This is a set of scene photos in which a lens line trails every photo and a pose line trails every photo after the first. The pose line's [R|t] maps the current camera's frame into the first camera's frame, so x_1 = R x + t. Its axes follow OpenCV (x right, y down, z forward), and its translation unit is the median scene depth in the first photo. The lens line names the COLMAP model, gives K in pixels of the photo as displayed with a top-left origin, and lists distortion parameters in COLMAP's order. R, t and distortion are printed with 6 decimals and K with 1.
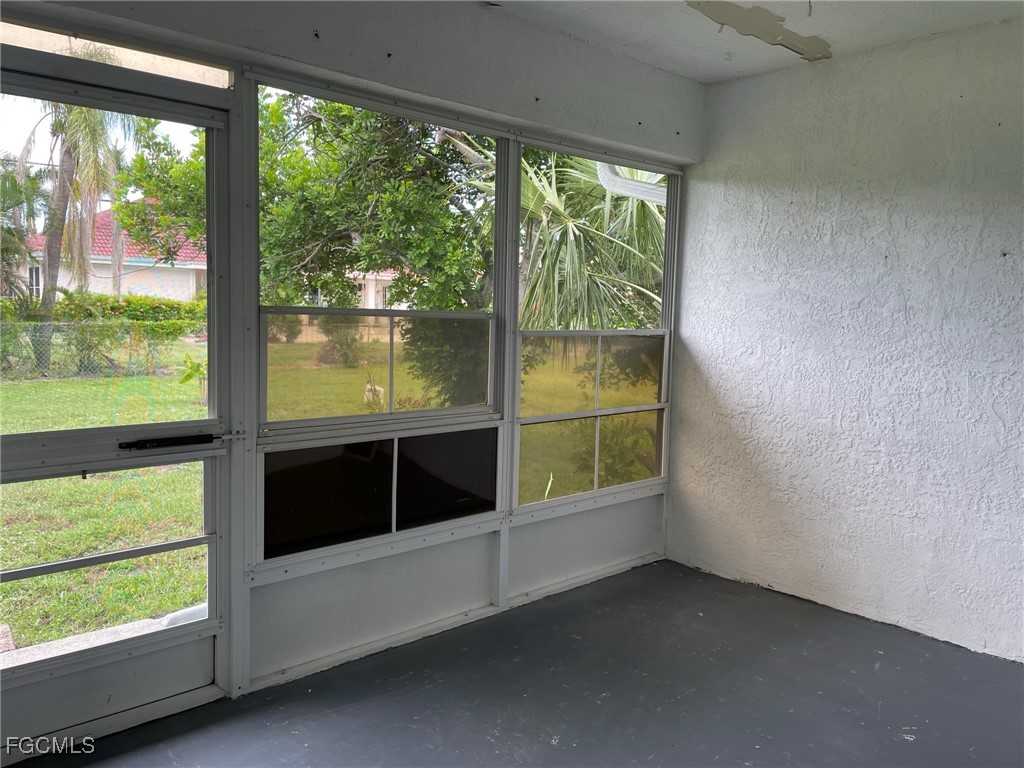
lens RADIAL K [[776.4, 0, 509.4], [0, 776.4, 376.8], [0, 0, 1]] dist [0.085075, -0.113577]
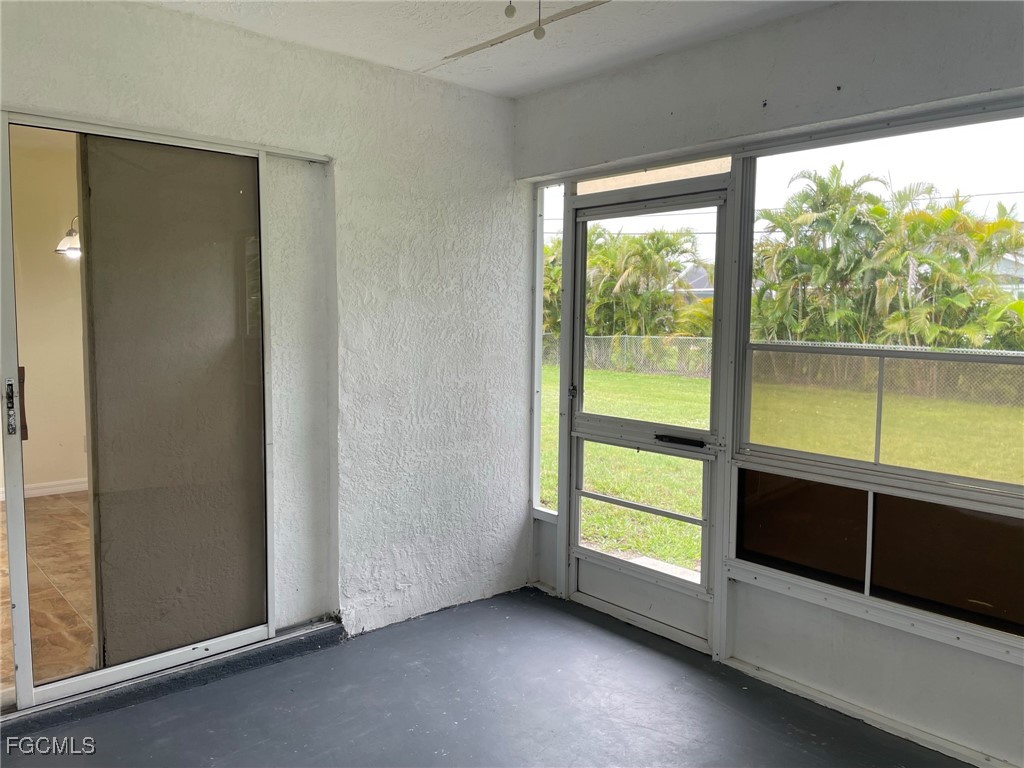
lens RADIAL K [[776.4, 0, 509.4], [0, 776.4, 376.8], [0, 0, 1]] dist [0.085075, -0.113577]
pose [[-0.012870, 0.058644, -0.998196, 0.859211], [-0.098827, 0.993316, 0.059632, -0.074488], [0.995021, 0.099417, -0.006988, 0.648339]]
